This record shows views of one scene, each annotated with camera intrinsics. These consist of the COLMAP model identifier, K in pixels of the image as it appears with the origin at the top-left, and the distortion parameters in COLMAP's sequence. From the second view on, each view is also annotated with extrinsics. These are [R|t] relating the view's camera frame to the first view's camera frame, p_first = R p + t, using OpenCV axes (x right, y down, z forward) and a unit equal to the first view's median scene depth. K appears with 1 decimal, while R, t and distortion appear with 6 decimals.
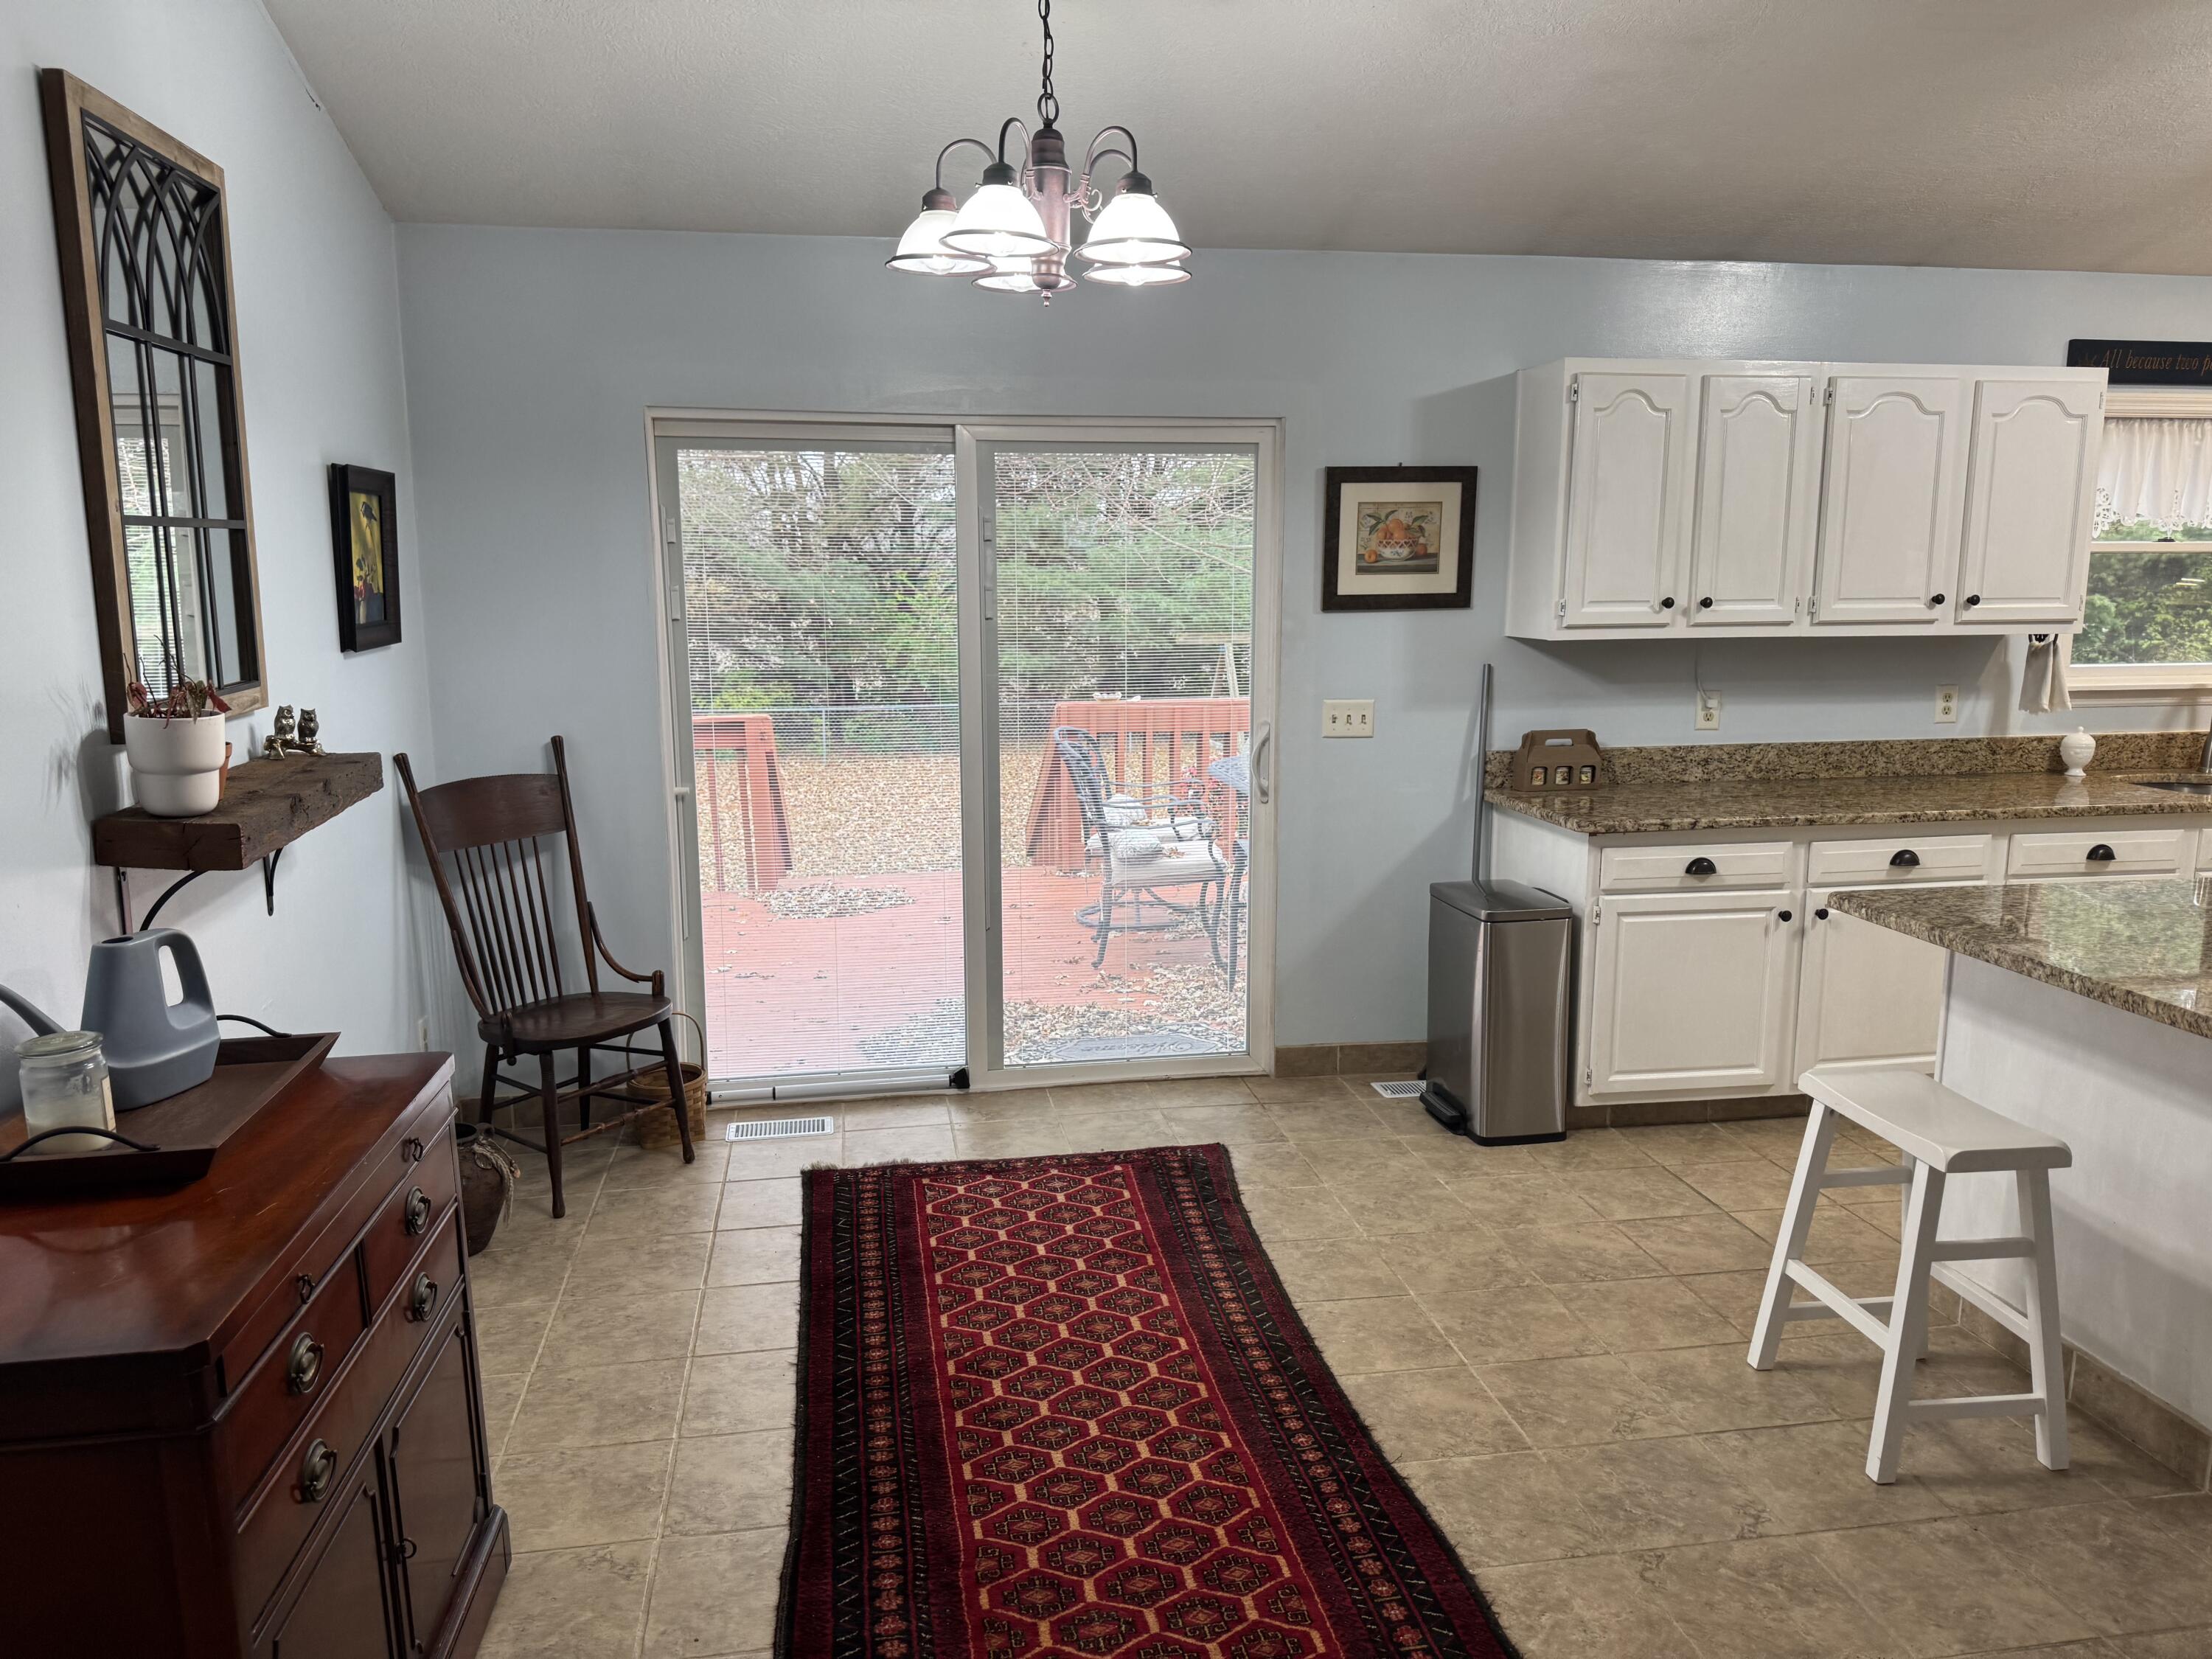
lens RADIAL K [[1544.2, 0, 1103.9], [0, 1544.2, 838.1], [0, 0, 1]] dist [0.110961, -0.185400]
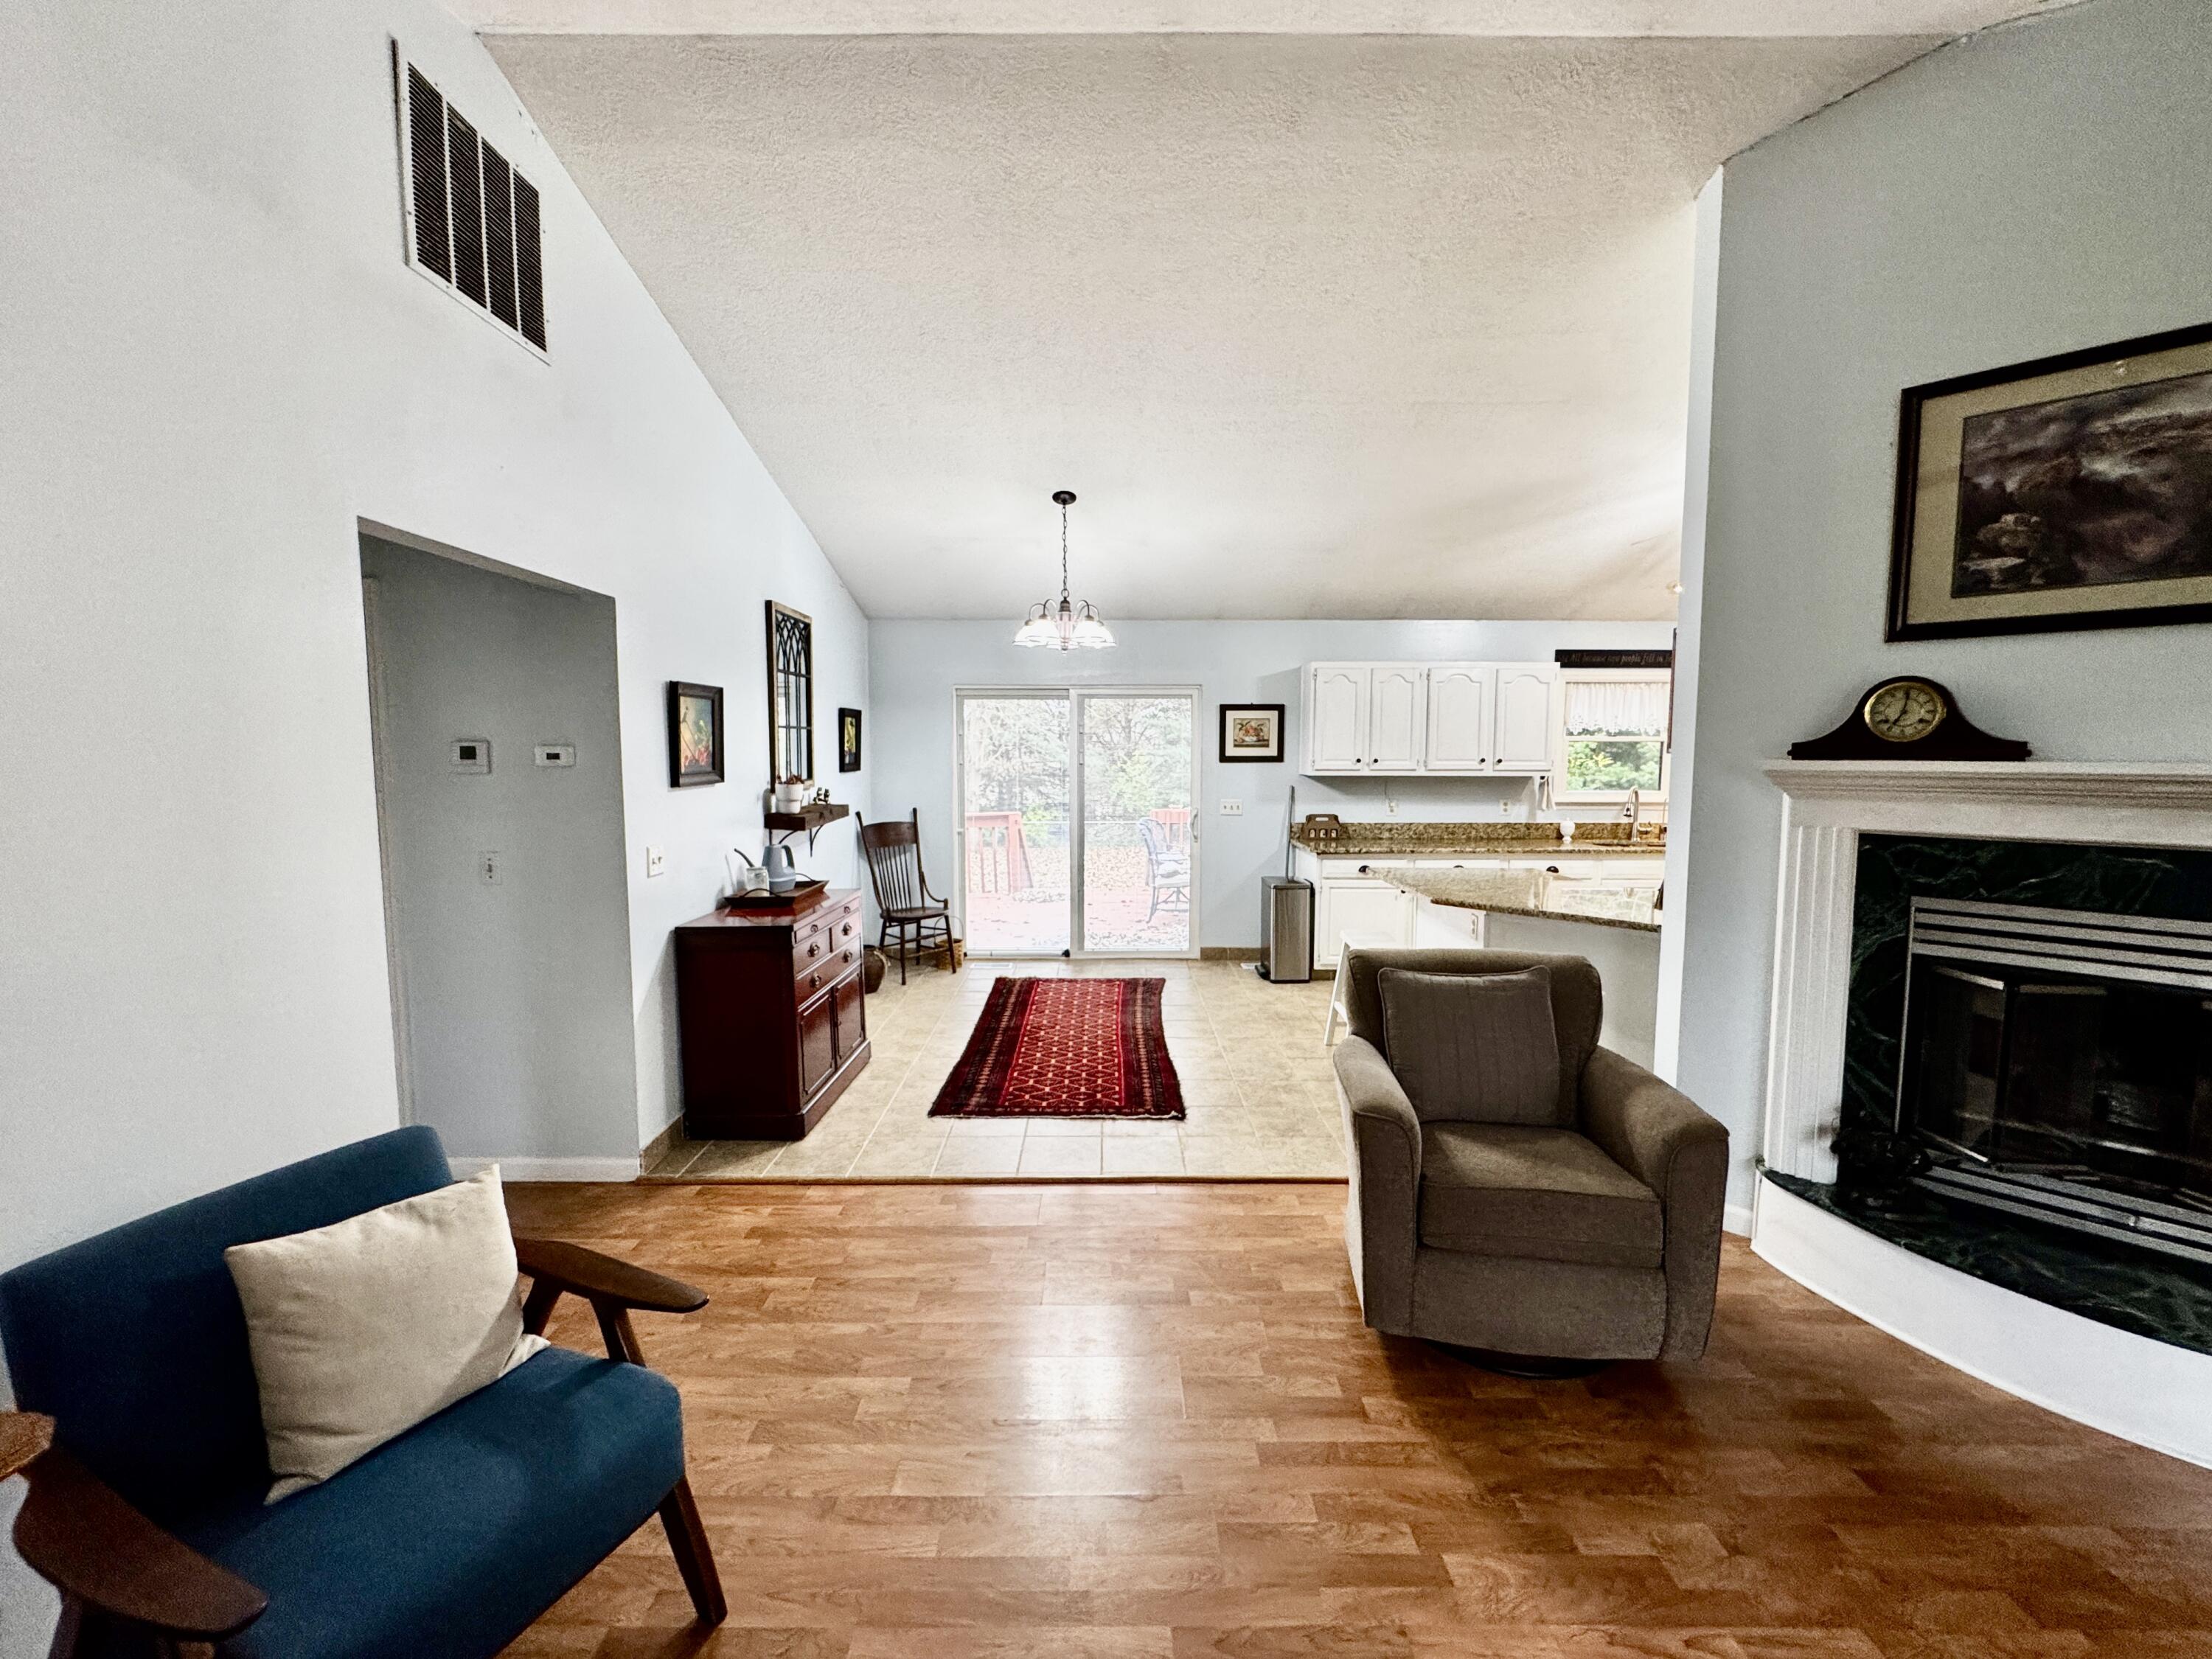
lens RADIAL K [[892.4, 0, 1106.0], [0, 892.4, 829.5], [0, 0, 1]] dist [-0.001258, -0.000209]
pose [[0.985999, 0.019796, -0.165570, 0.211058], [-0.033818, 0.996034, -0.082302, 0.082276], [0.163284, 0.086749, 0.982758, -0.406619]]
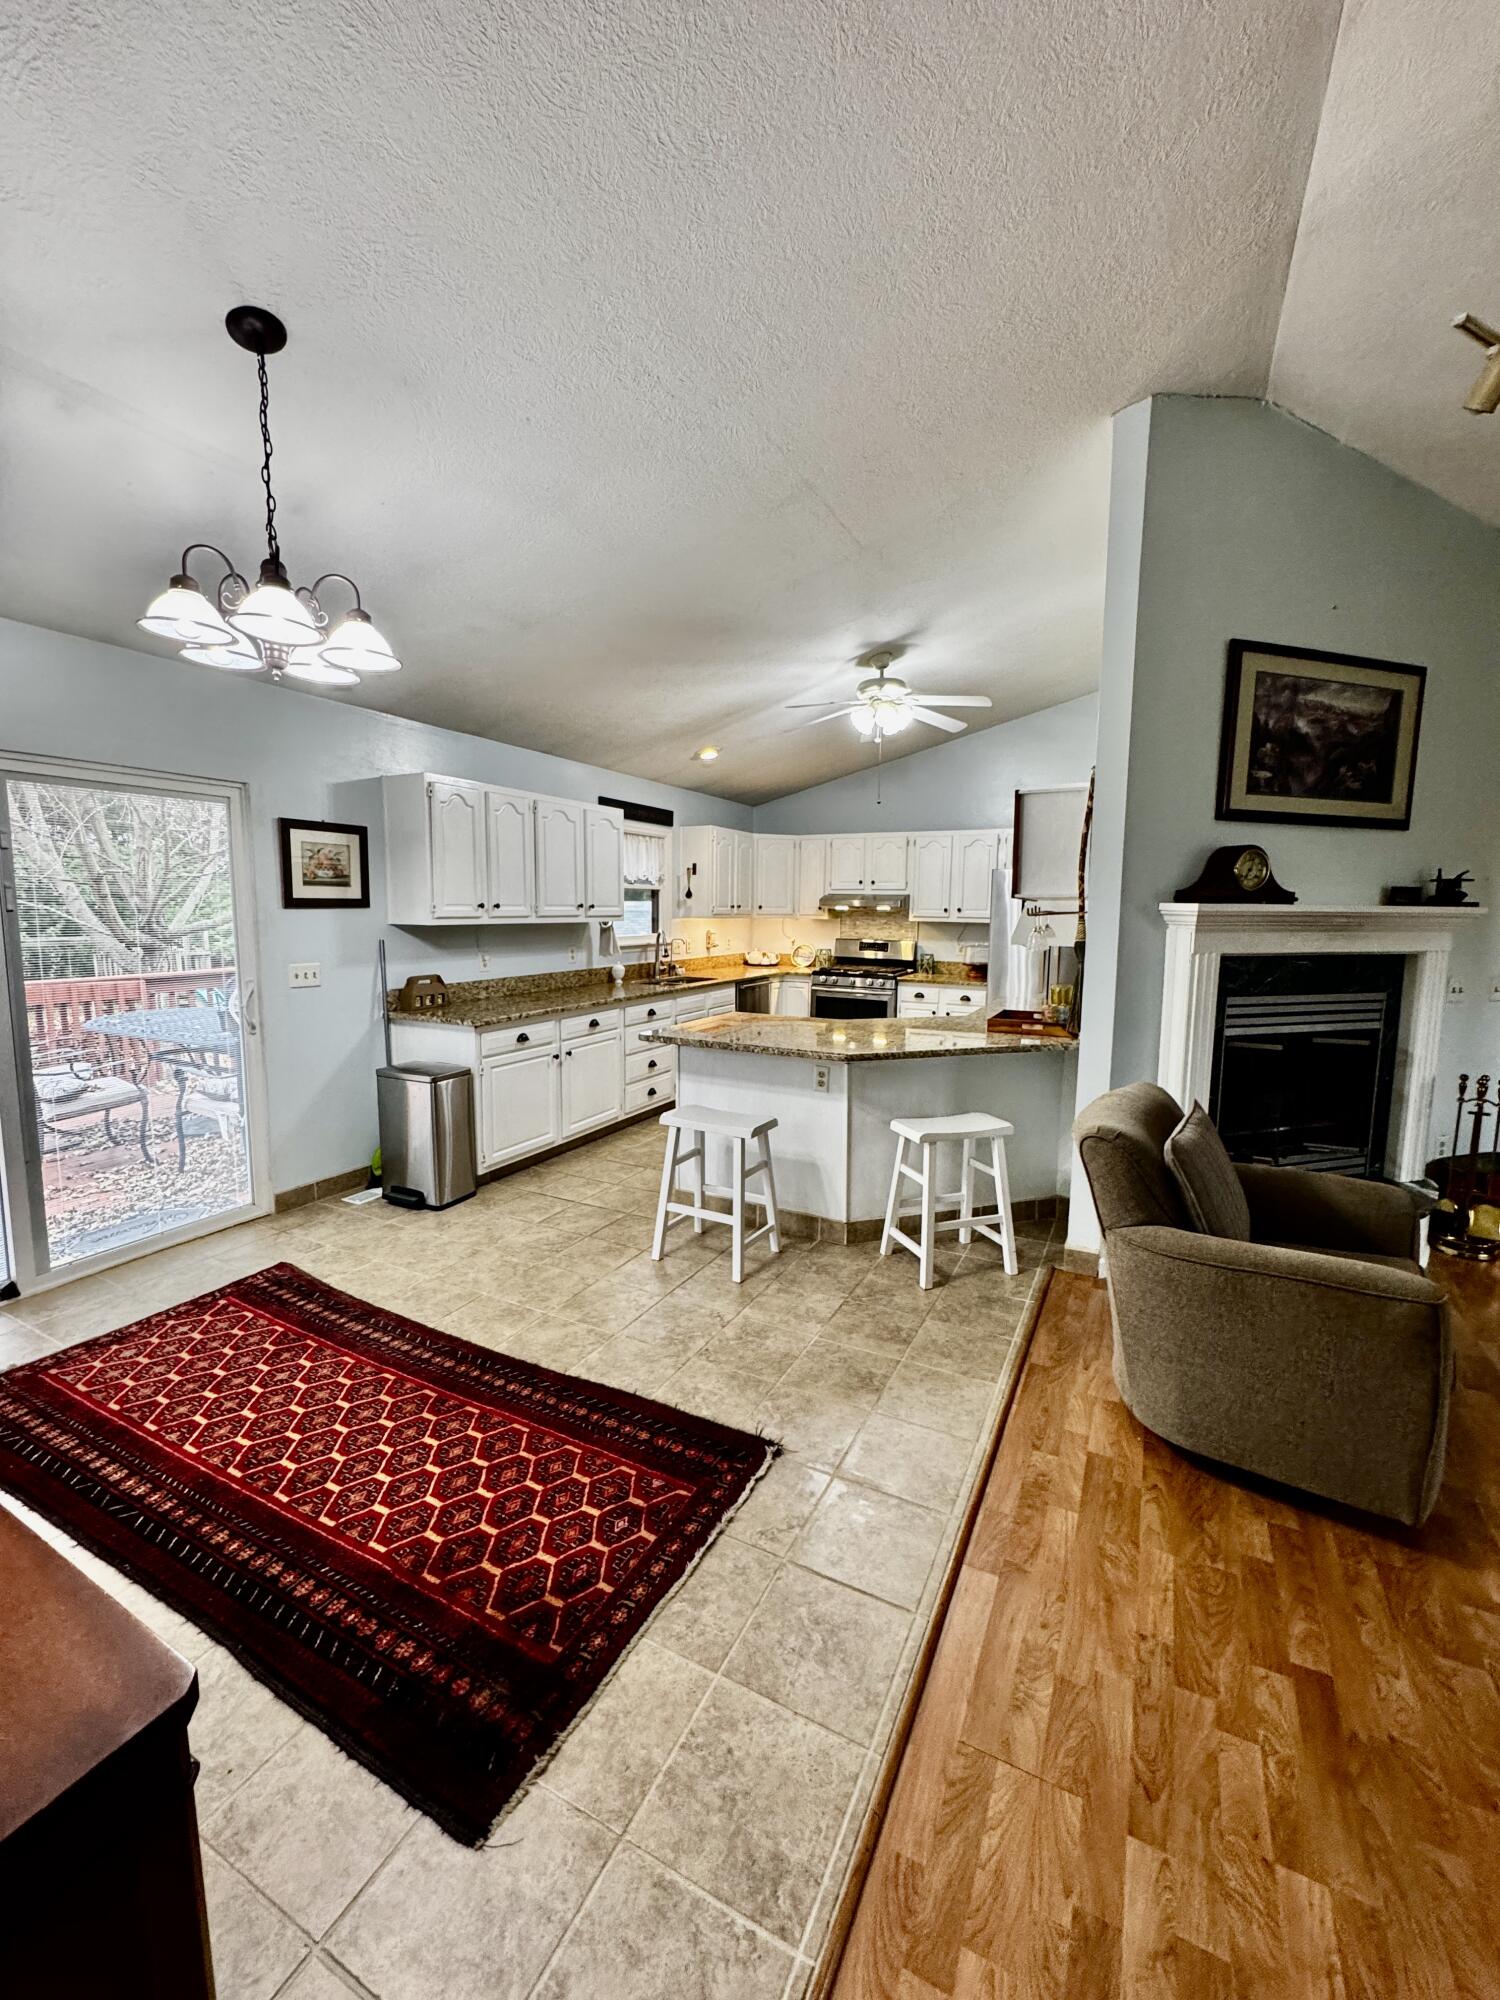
lens RADIAL K [[800.1, 0, 746.2], [0, 800.1, 996.9], [0, 0, 1]] dist [-0.002385, -0.000622]
pose [[0.595848, -0.080922, 0.799010, -0.247813], [0.126730, 0.991919, 0.005953, -0.003050], [-0.793035, 0.097711, 0.601288, 0.160958]]
